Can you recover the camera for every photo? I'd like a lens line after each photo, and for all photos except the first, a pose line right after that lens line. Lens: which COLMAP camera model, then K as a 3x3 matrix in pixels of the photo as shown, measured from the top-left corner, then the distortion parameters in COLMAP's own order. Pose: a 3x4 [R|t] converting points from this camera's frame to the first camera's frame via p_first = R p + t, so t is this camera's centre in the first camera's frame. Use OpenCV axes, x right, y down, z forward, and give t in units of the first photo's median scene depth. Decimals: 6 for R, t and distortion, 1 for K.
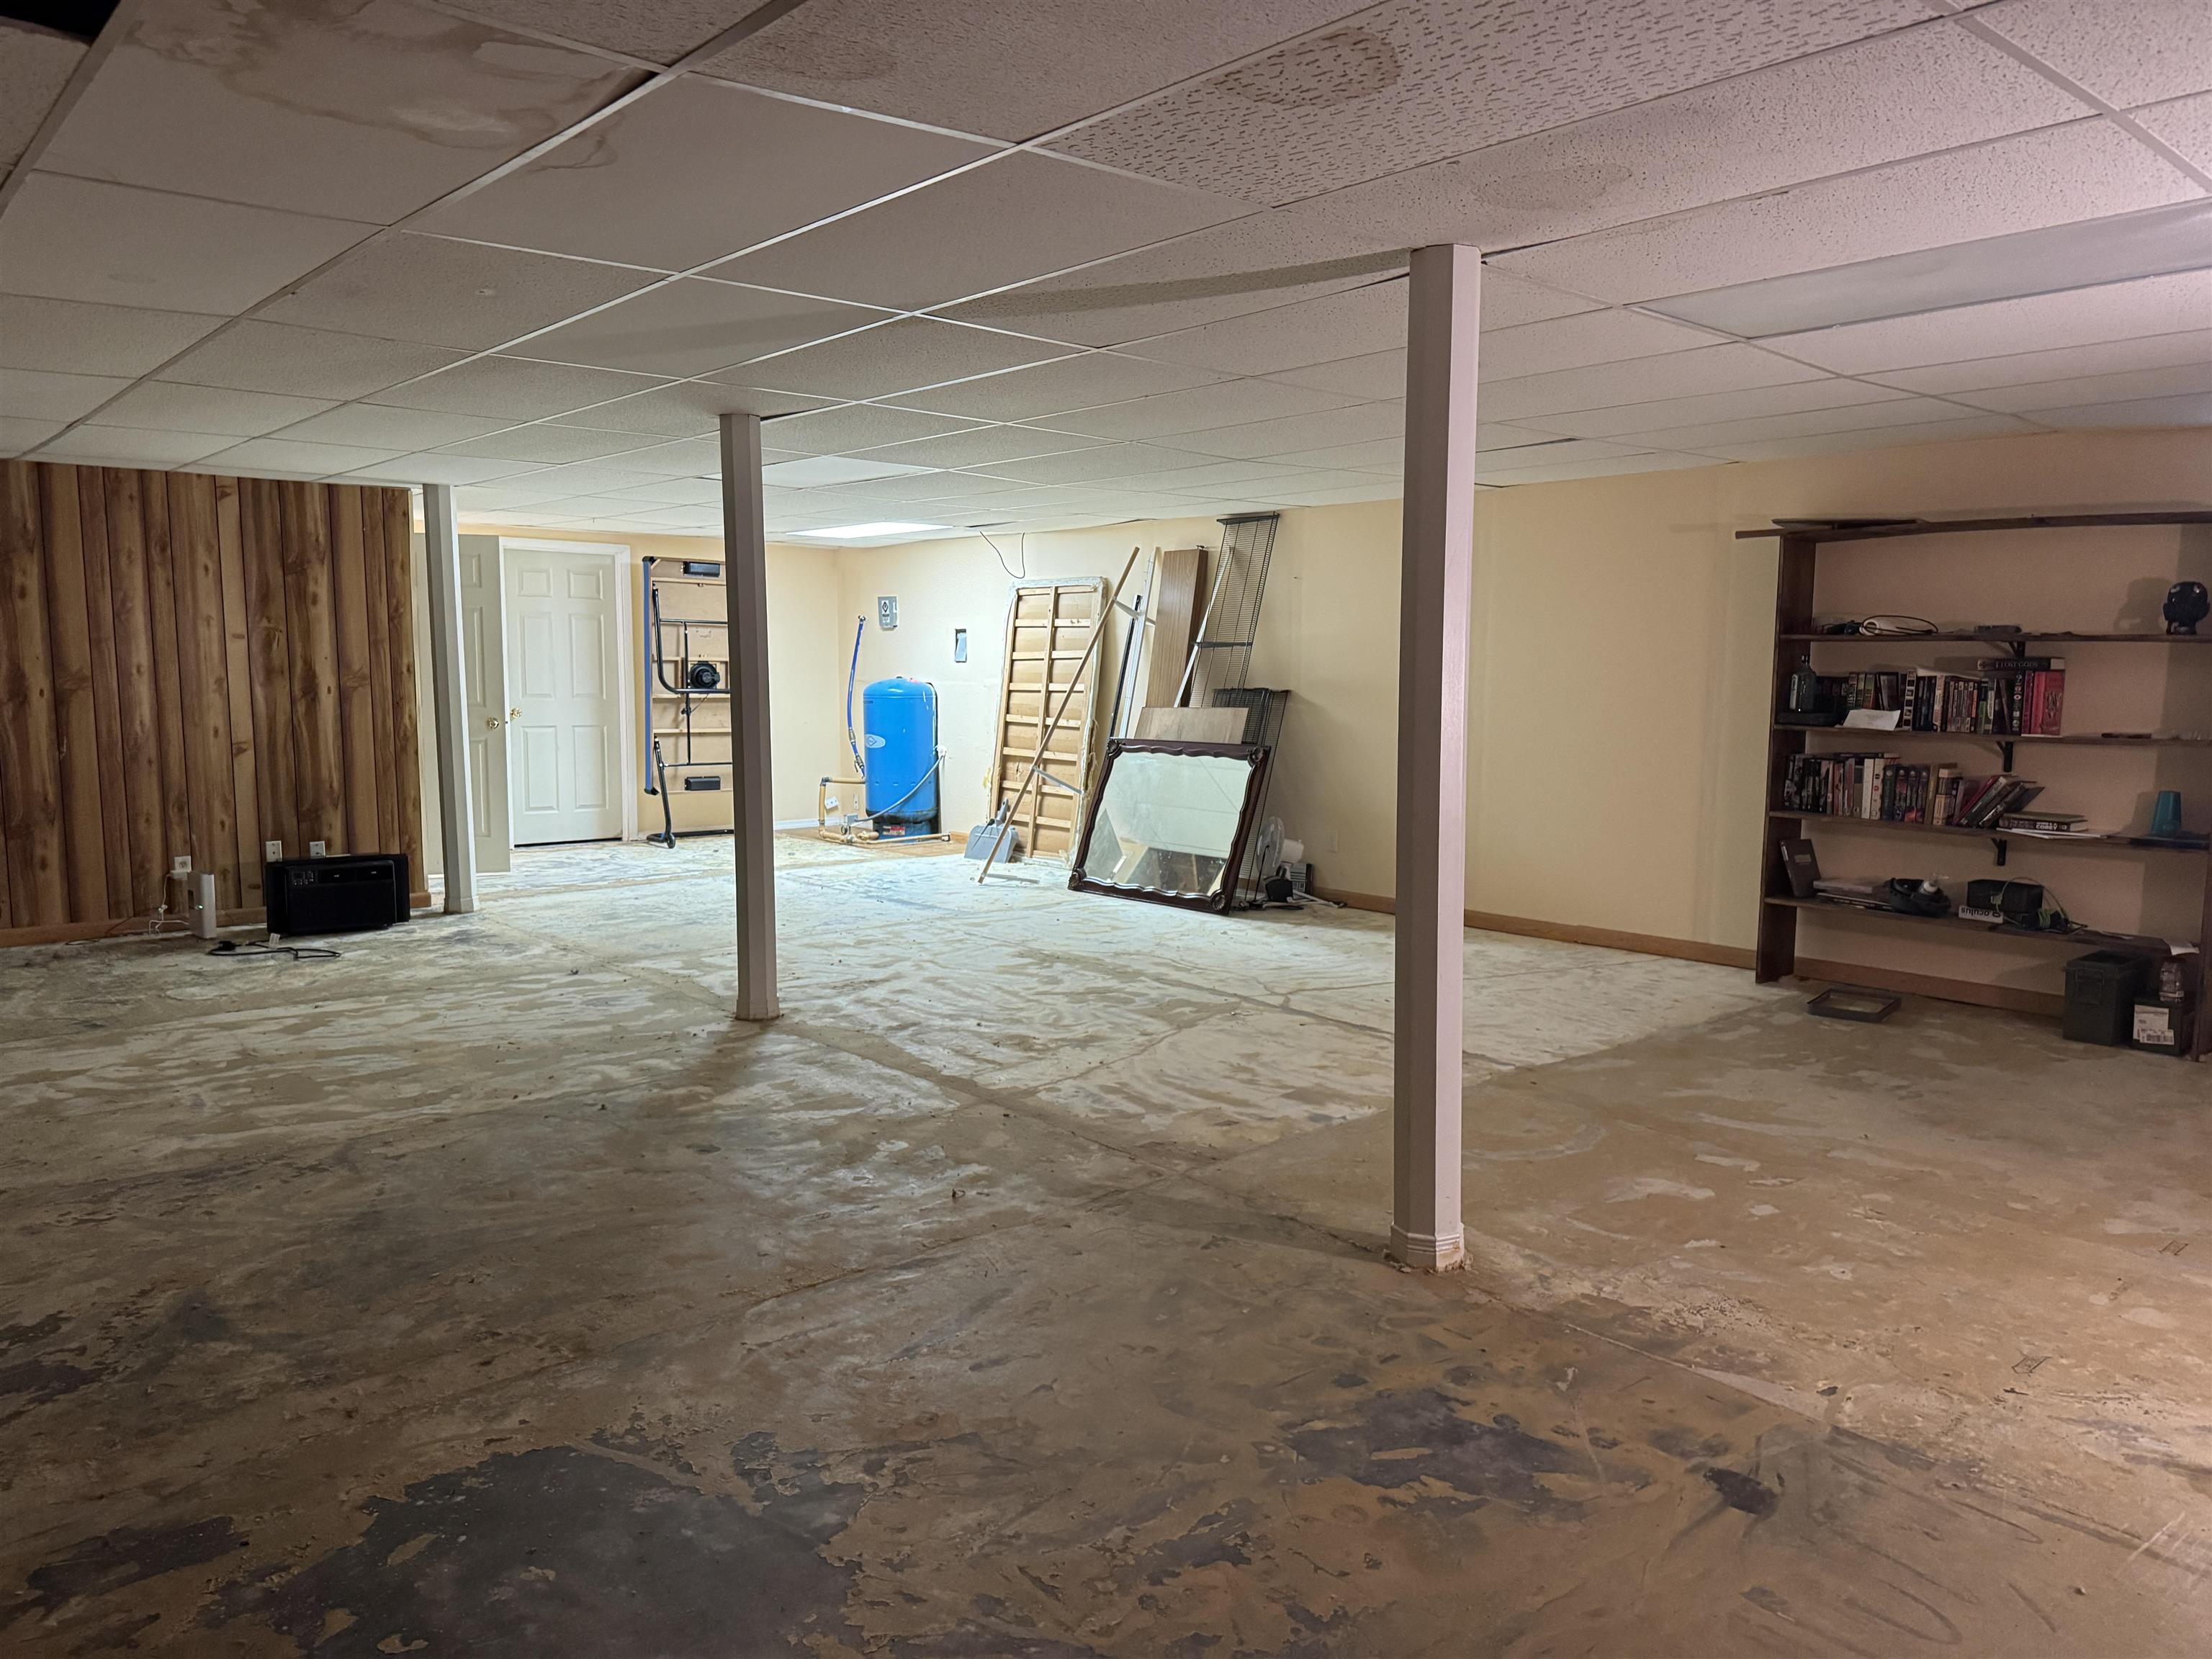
lens RADIAL K [[1555.4, 0, 1071.2], [0, 1555.4, 819.1], [0, 0, 1]] dist [0.181620, -0.304724]
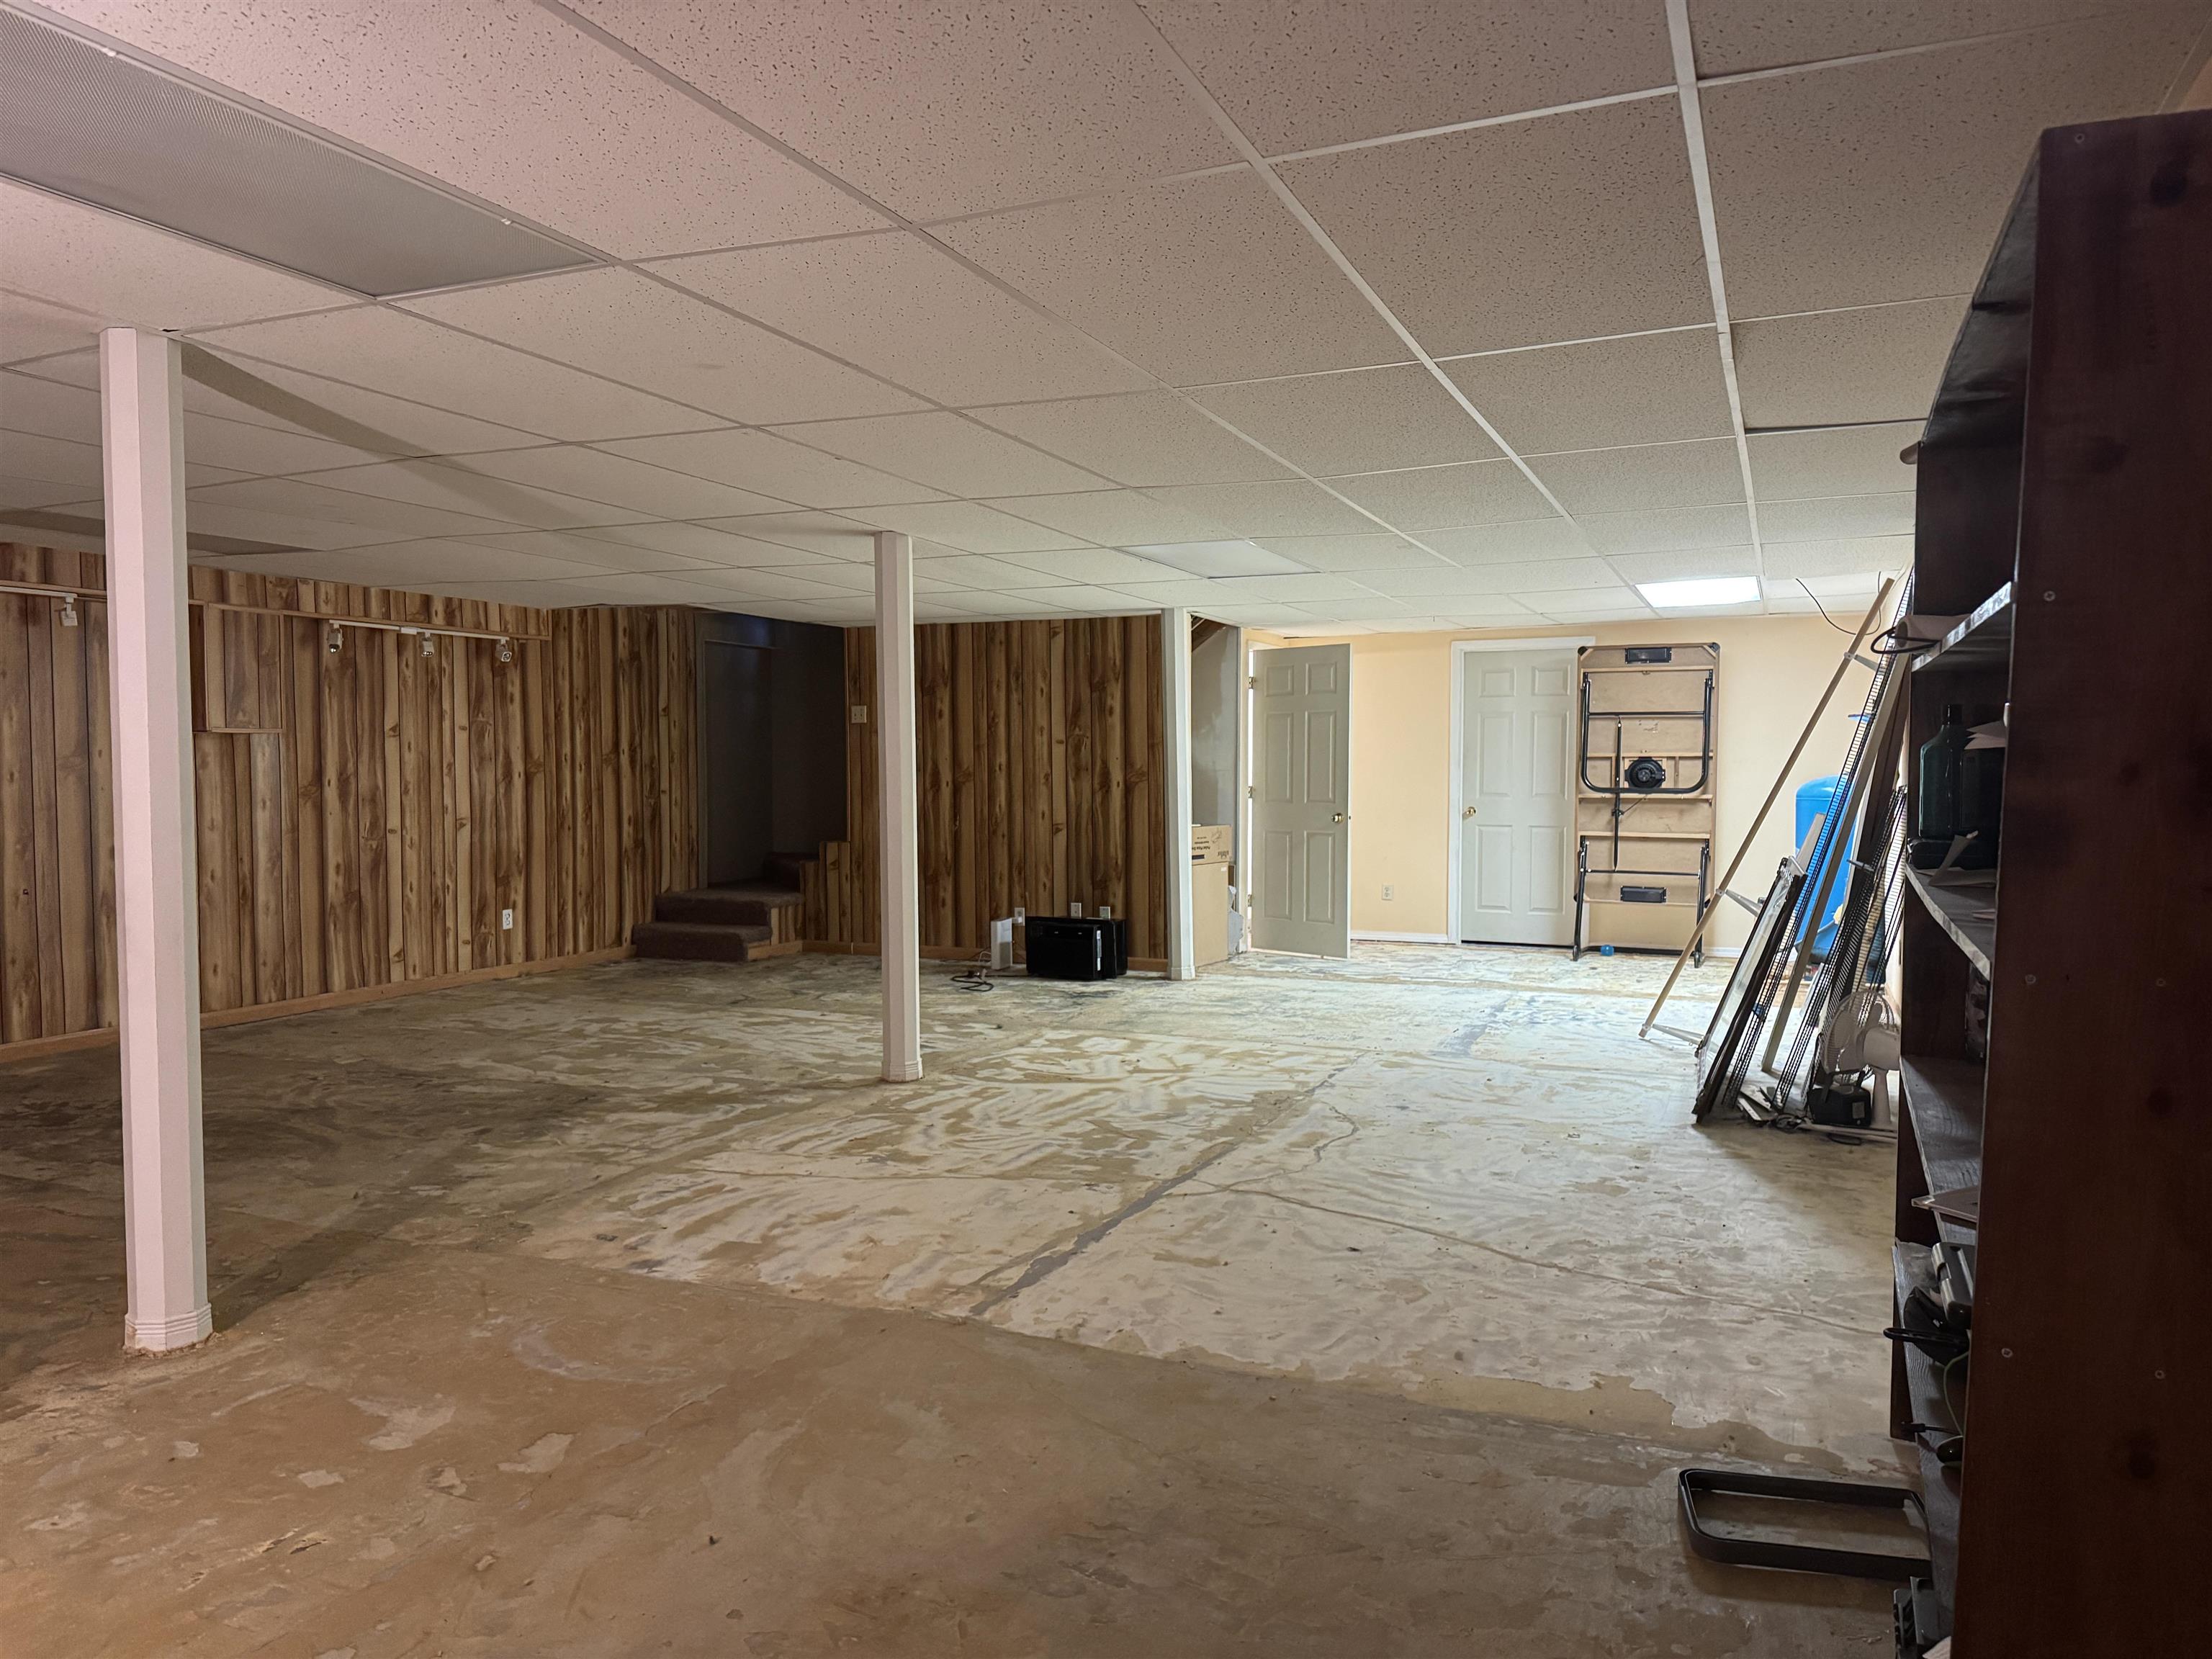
lens RADIAL K [[1532.5, 0, 1098.8], [0, 1532.5, 841.6], [0, 0, 1]] dist [0.082323, -0.099096]
pose [[0.426214, 0.039832, -0.903745, 0.628049], [-0.088681, 0.996058, 0.002078, -0.040097], [0.900265, 0.079259, 0.428066, 0.512515]]
